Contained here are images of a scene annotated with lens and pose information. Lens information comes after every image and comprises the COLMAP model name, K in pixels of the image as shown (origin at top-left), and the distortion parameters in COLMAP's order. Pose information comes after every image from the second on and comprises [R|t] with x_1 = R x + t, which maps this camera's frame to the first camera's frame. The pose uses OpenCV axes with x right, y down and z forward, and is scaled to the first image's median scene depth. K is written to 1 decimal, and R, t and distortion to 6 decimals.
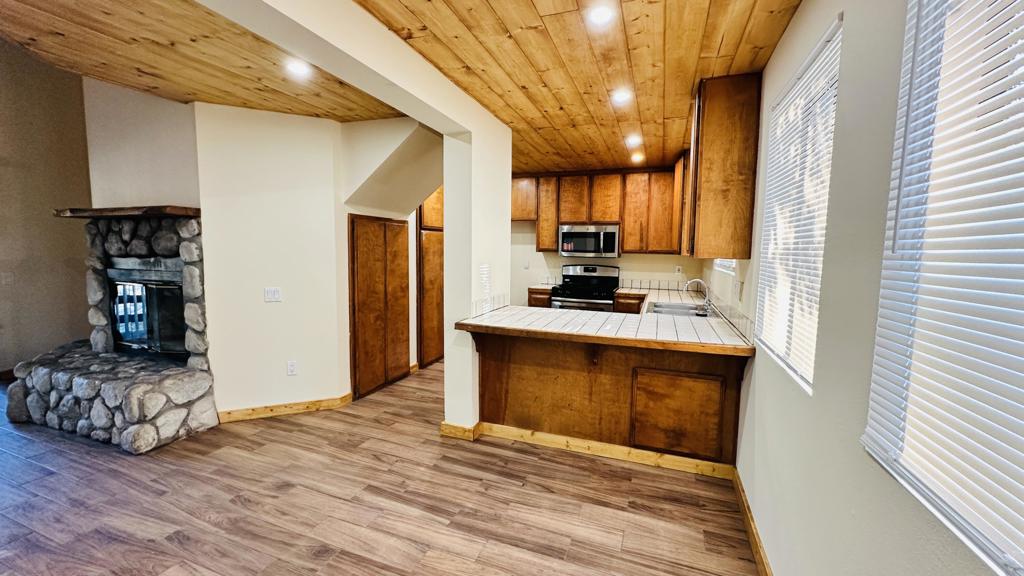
lens RADIAL K [[407.1, 0, 509.5], [0, 407.1, 286.2], [0, 0, 1]] dist [-0.006216, 0.000289]
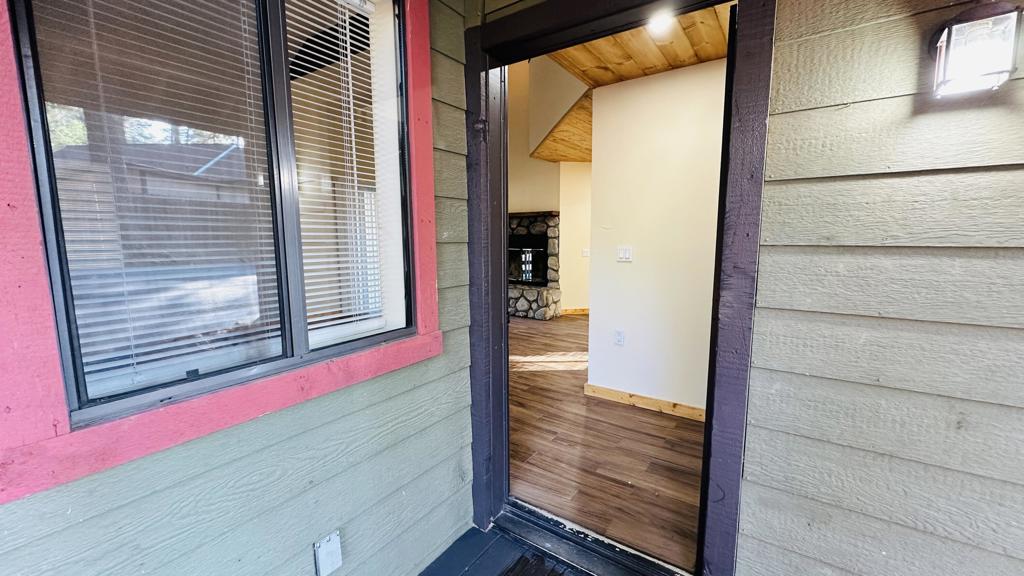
lens RADIAL K [[407.1, 0, 514.7], [0, 407.1, 289.3], [0, 0, 1]] dist [-0.006216, 0.000289]
pose [[0.969965, 0.013901, -0.242848, -0.478544], [-0.003959, 0.999136, 0.041379, 0.130986], [0.243213, -0.039175, 0.969182, -1.163489]]
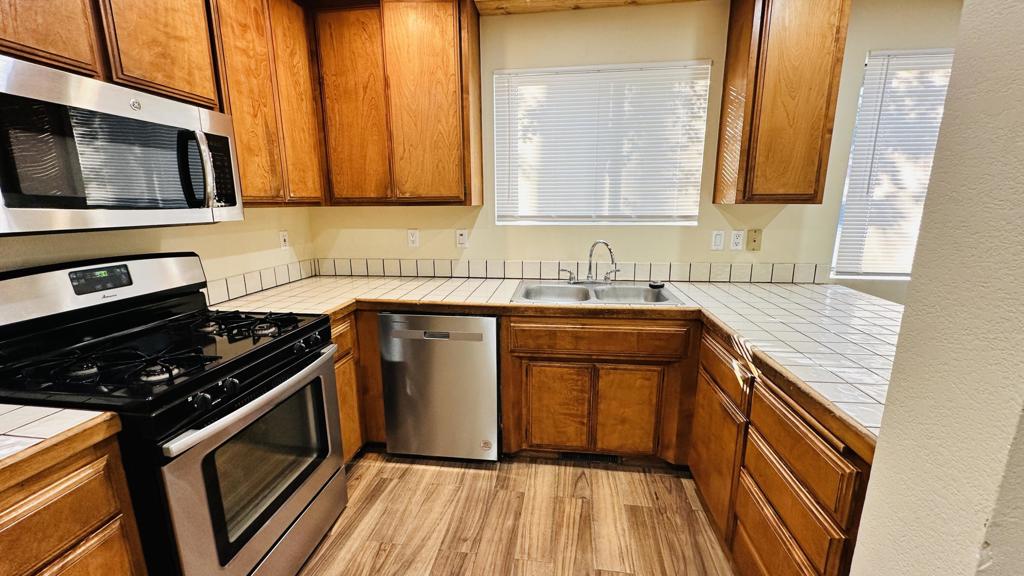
lens RADIAL K [[407.1, 0, 510.7], [0, 407.1, 287.5], [0, 0, 1]] dist [-0.006216, 0.000289]
pose [[-0.221489, -0.214050, 0.951381, -0.168792], [0.091946, 0.966682, 0.238899, -0.134001], [-0.970819, 0.140389, -0.194428, 1.513939]]
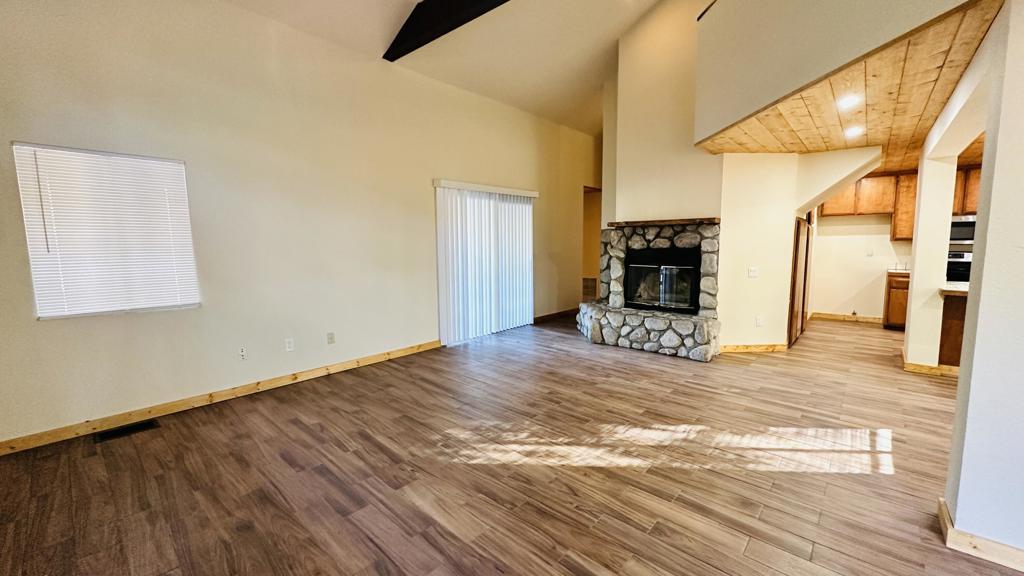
lens RADIAL K [[407.1, 0, 509.0], [0, 407.1, 286.1], [0, 0, 1]] dist [-0.006216, 0.000289]
pose [[0.930746, 0.014109, -0.365394, -0.973815], [-0.008628, 0.999825, 0.016629, 0.061686], [0.365565, -0.012324, 0.930704, -0.843844]]
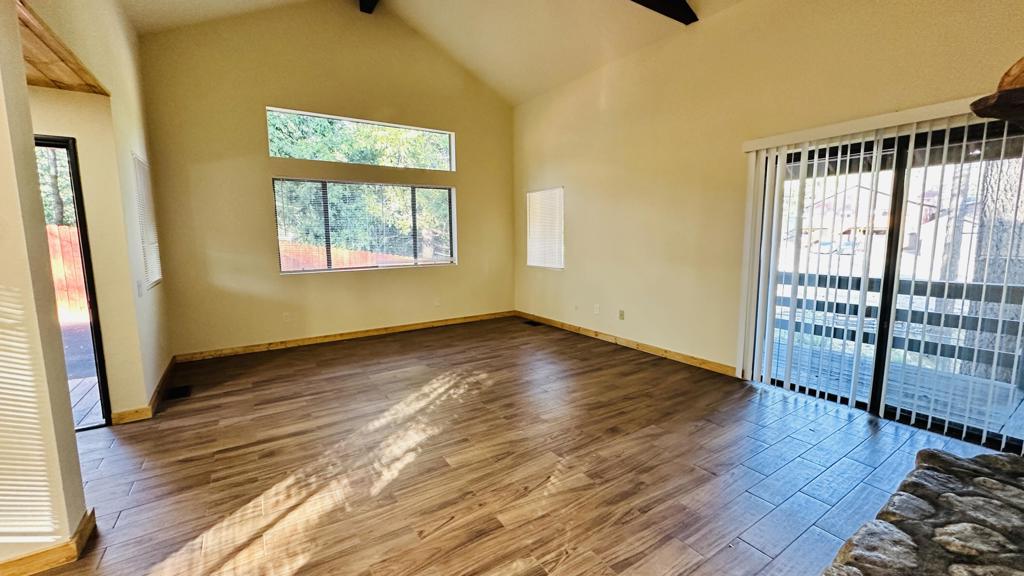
lens RADIAL K [[407.1, 0, 510.3], [0, 407.1, 288.5], [0, 0, 1]] dist [-0.006216, 0.000289]
pose [[-0.595207, 0.090133, -0.798502, -0.465602], [-0.076252, 0.982871, 0.167783, -0.083046], [0.799946, 0.160753, -0.578139, 0.878605]]
